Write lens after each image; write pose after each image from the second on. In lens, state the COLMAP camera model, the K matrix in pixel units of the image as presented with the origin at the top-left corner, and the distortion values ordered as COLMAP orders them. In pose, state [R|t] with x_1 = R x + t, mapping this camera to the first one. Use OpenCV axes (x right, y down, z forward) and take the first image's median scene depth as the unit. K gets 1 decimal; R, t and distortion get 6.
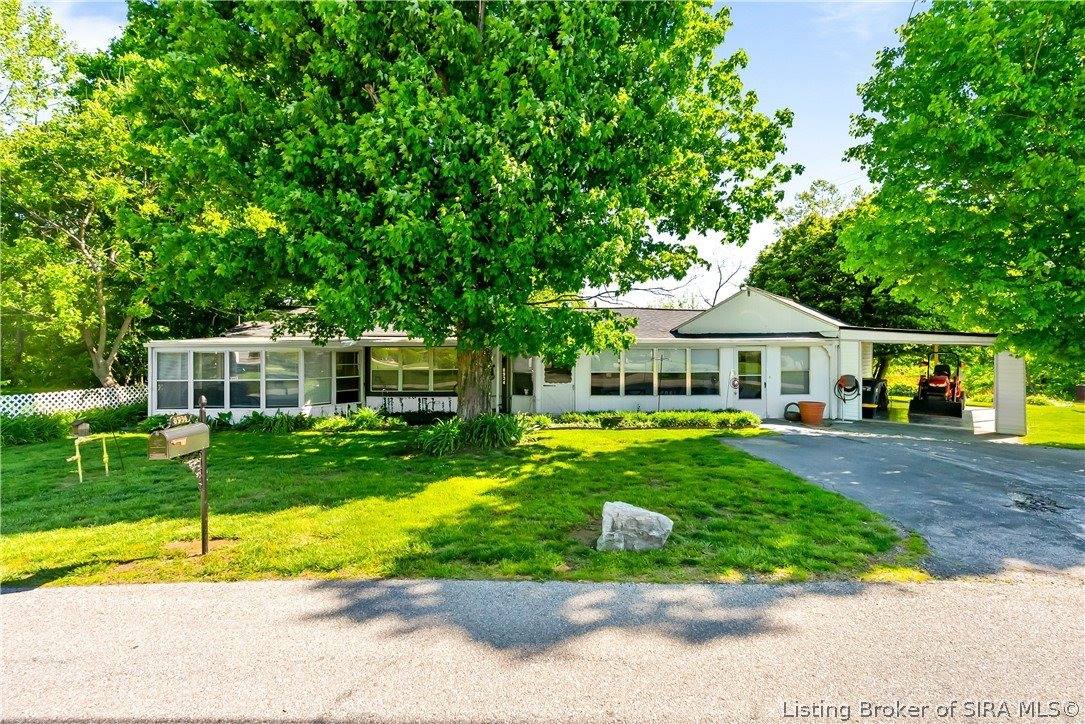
lens RADIAL K [[502.2, 0, 543.8], [0, 502.2, 354.8], [0, 0, 1]] dist [-0.002308, -0.000124]
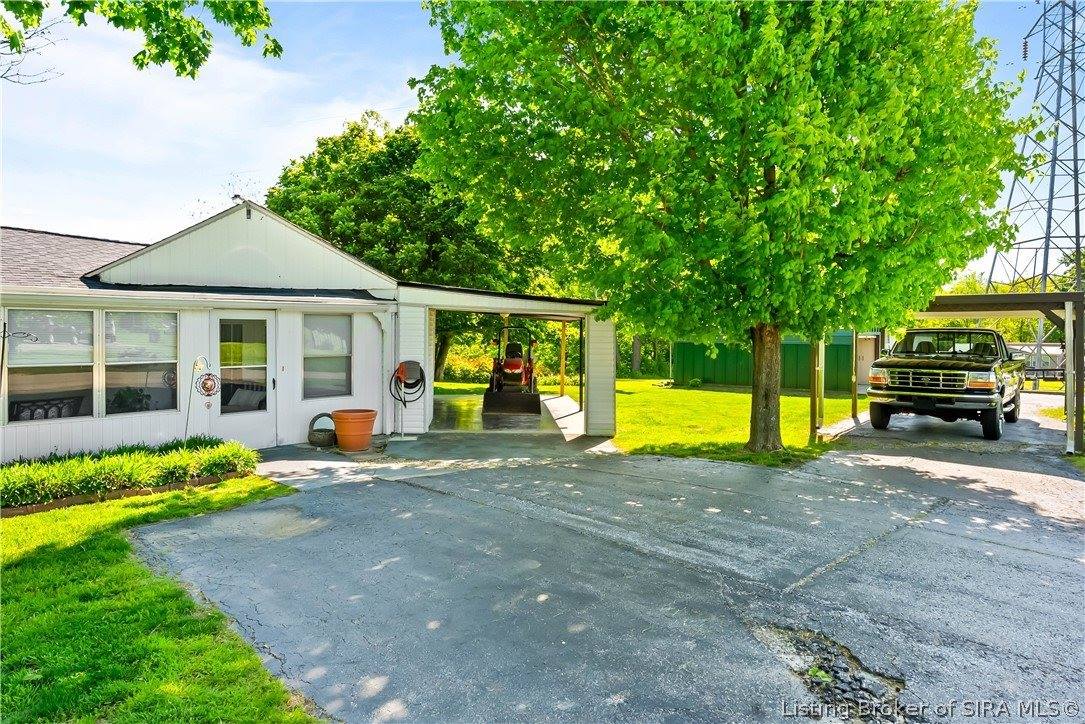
lens RADIAL K [[642.0, 0, 543.0], [0, 642.0, 333.6], [0, 0, 1]] dist [-0.002811, -0.000286]
pose [[0.719514, 0.003715, 0.694468, 0.174630], [-0.006231, 0.999980, 0.001106, 0.004521], [-0.694450, -0.005123, 0.719523, 0.315342]]
